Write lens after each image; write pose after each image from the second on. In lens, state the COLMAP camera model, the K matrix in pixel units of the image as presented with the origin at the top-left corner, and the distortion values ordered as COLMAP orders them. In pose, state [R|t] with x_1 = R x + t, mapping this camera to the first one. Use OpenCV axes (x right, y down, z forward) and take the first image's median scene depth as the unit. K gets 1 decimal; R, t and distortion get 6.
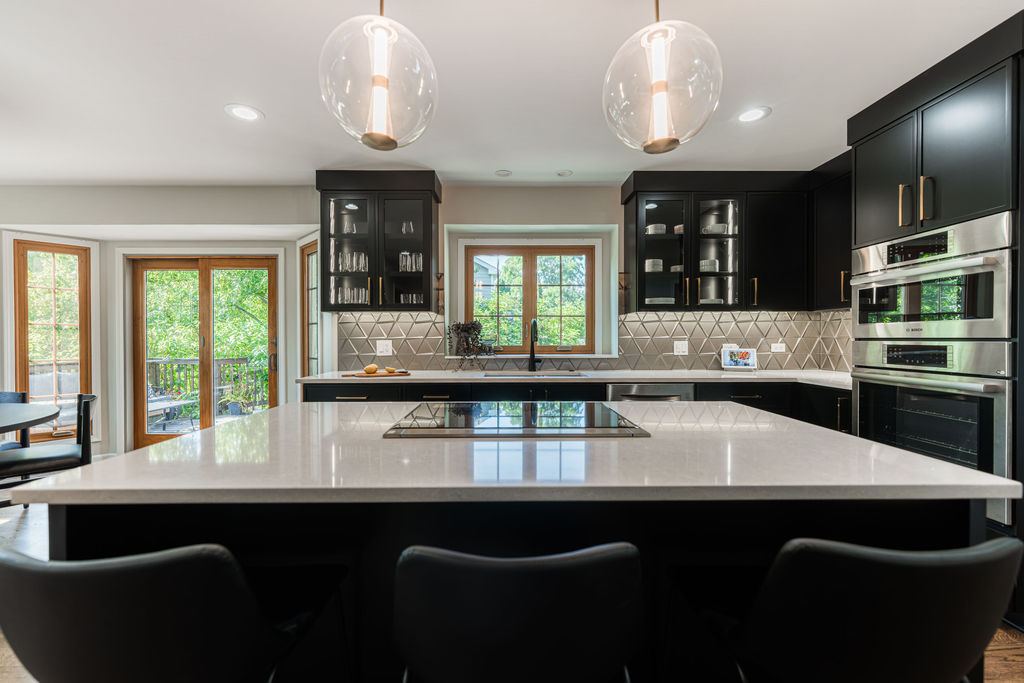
lens RADIAL K [[419.7, 0, 513.9], [0, 419.7, 336.7], [0, 0, 1]] dist [-0.000024, -0.000190]
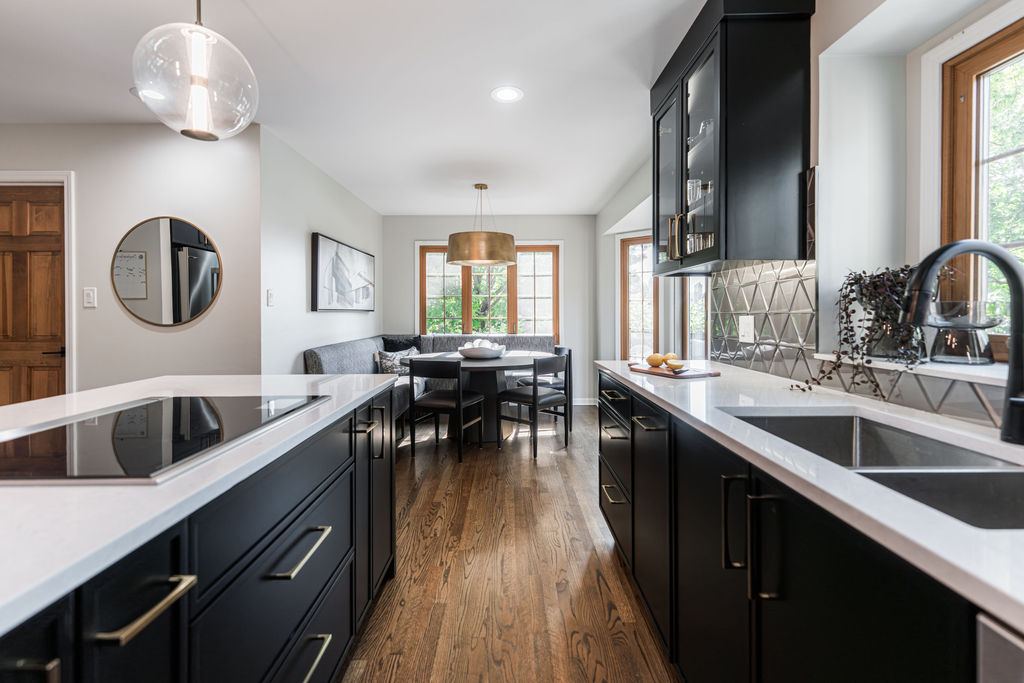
lens RADIAL K [[457.9, 0, 515.1], [0, 457.9, 313.1], [0, 0, 1]] dist [0.000939, 0.000112]
pose [[0.001181, 0.004362, -0.999990, 0.322868], [0.006767, 0.999968, 0.004370, 0.000307], [0.999976, -0.006773, 0.001151, 0.678005]]
